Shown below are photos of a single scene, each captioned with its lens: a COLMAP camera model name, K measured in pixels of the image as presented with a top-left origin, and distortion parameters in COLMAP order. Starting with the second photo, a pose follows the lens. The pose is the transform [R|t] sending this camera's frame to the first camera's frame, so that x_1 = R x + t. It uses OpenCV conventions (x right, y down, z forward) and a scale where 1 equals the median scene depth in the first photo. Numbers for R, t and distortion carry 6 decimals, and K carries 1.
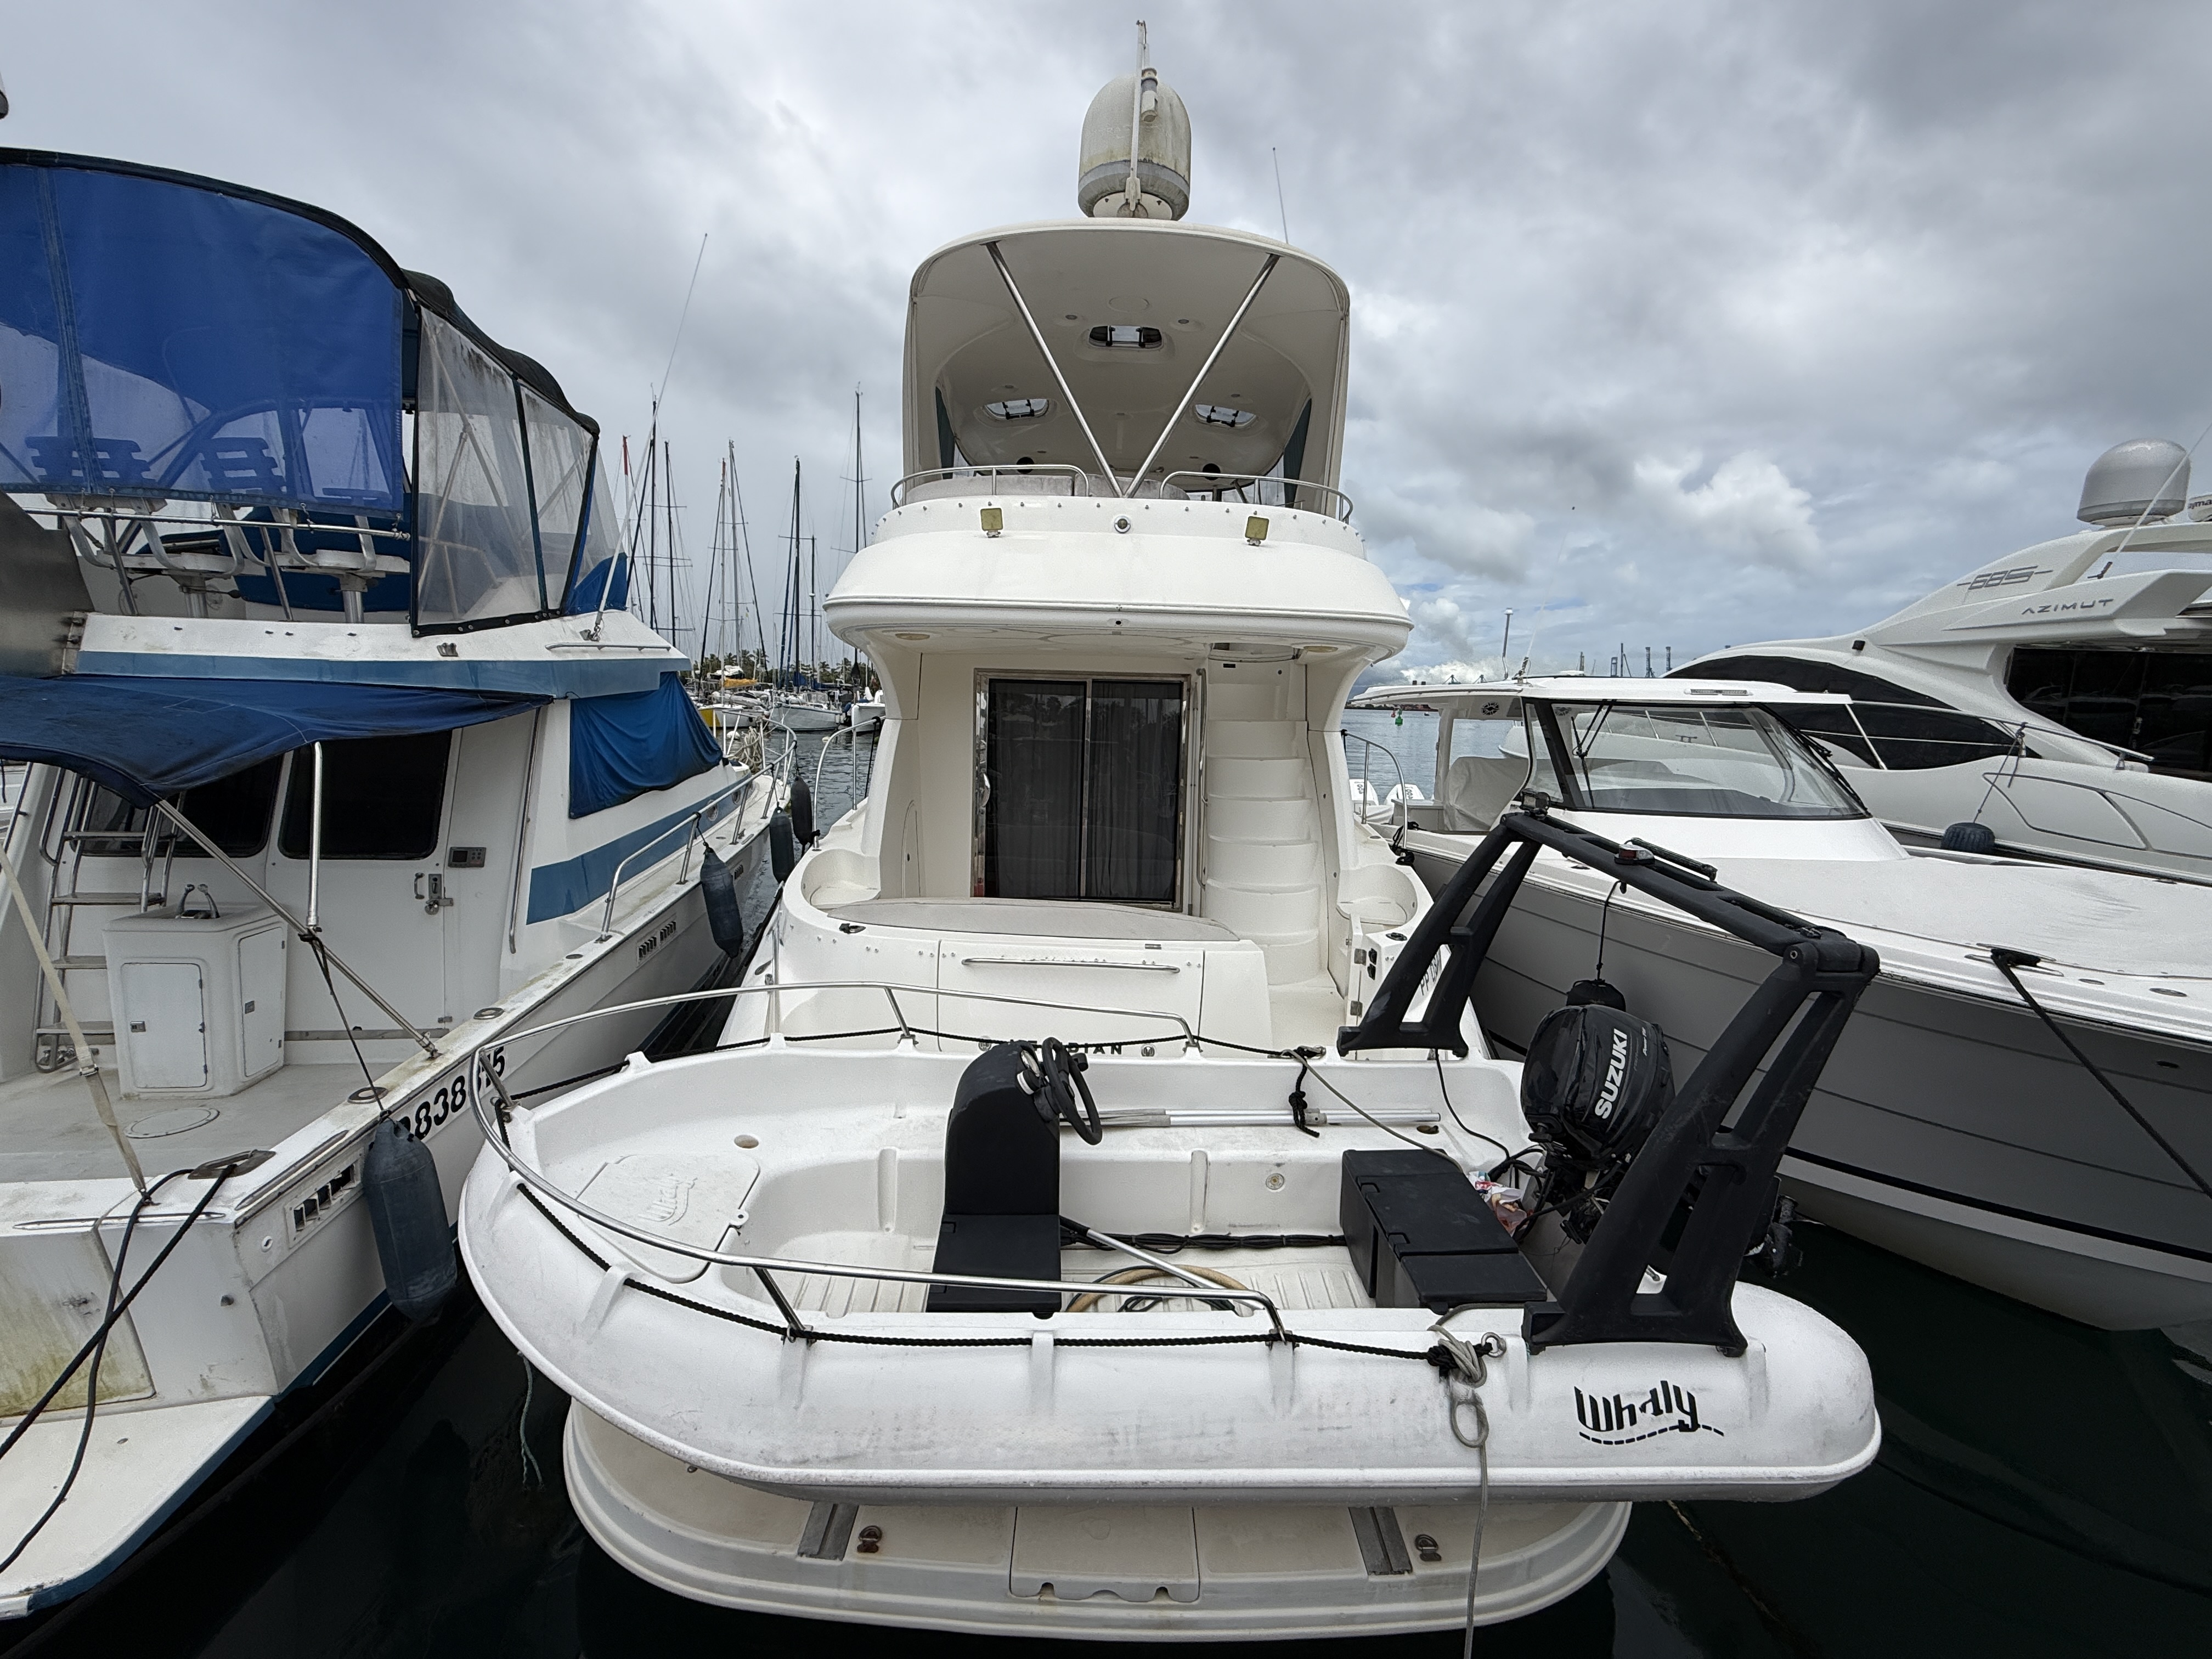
lens RADIAL K [[941.4, 0, 1124.8], [0, 941.4, 828.5], [0, 0, 1]] dist [0.000775, -0.001054]
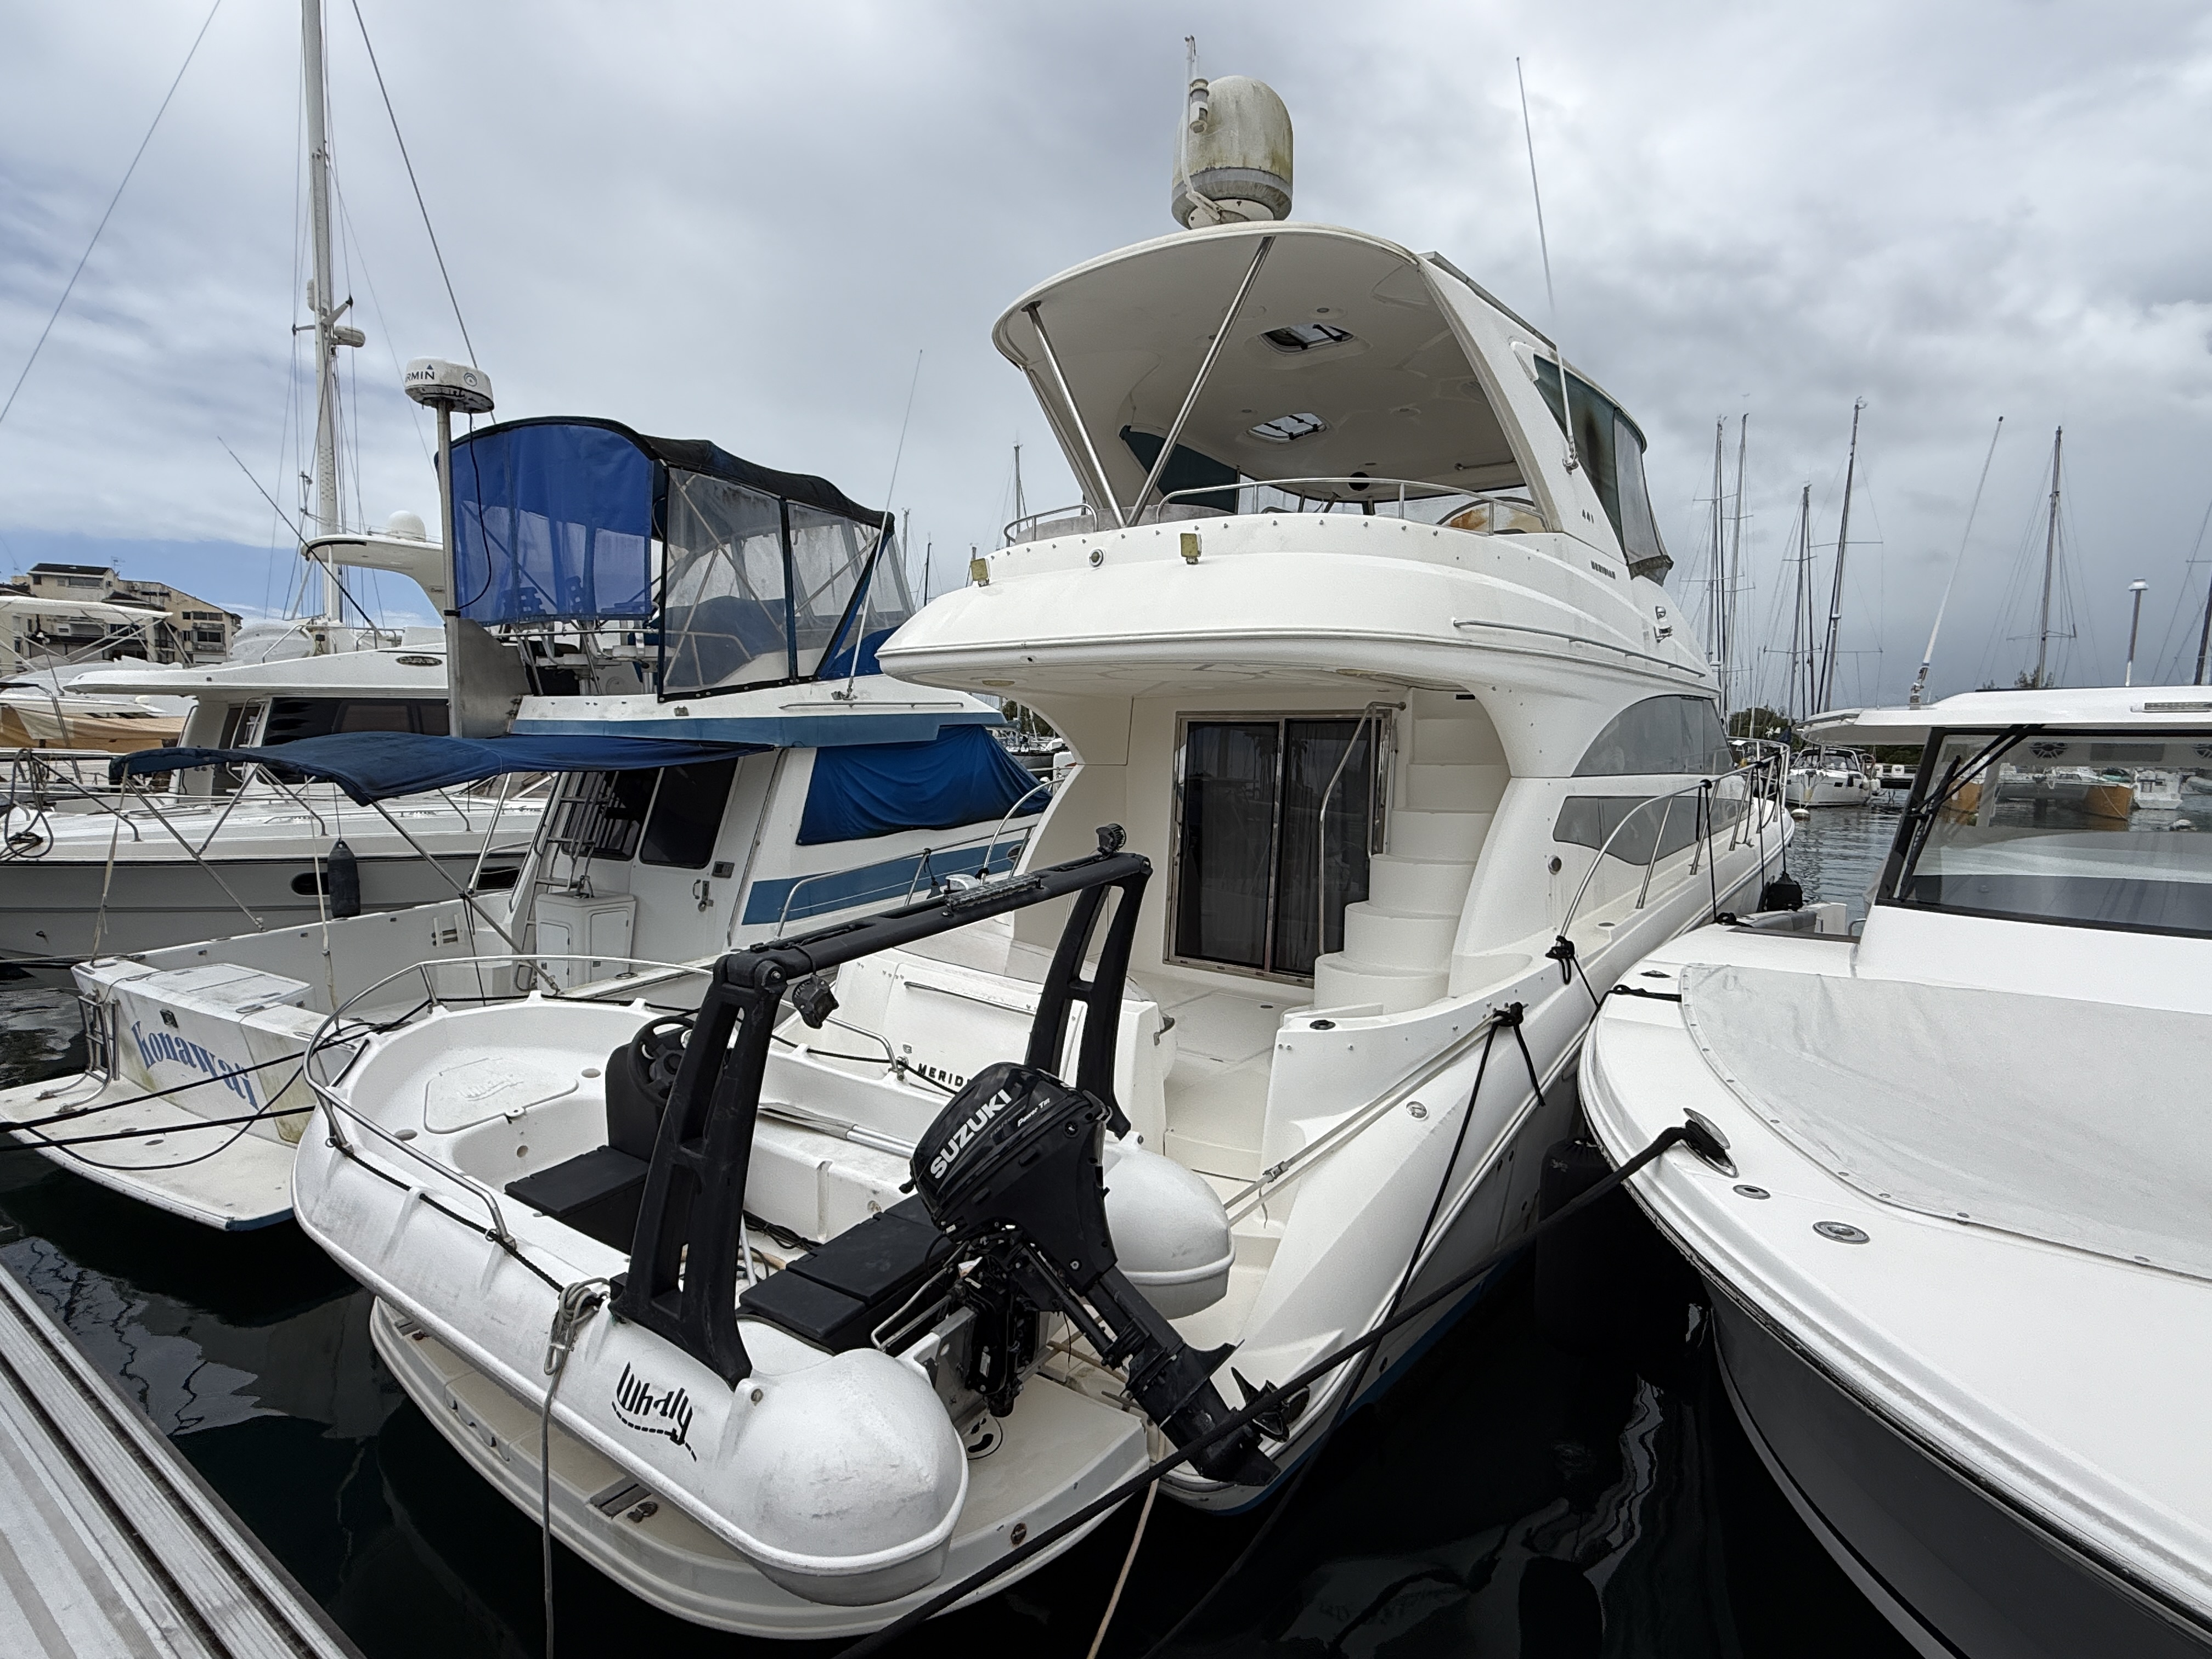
lens RADIAL K [[1129.1, 0, 1129.6], [0, 1129.1, 833.4], [0, 0, 1]] dist [-0.005135, 0.000652]
pose [[0.781493, 0.031444, -0.623122, 0.708415], [-0.075497, 0.996156, -0.044417, 0.007591], [0.619330, 0.081756, 0.780863, 0.132840]]
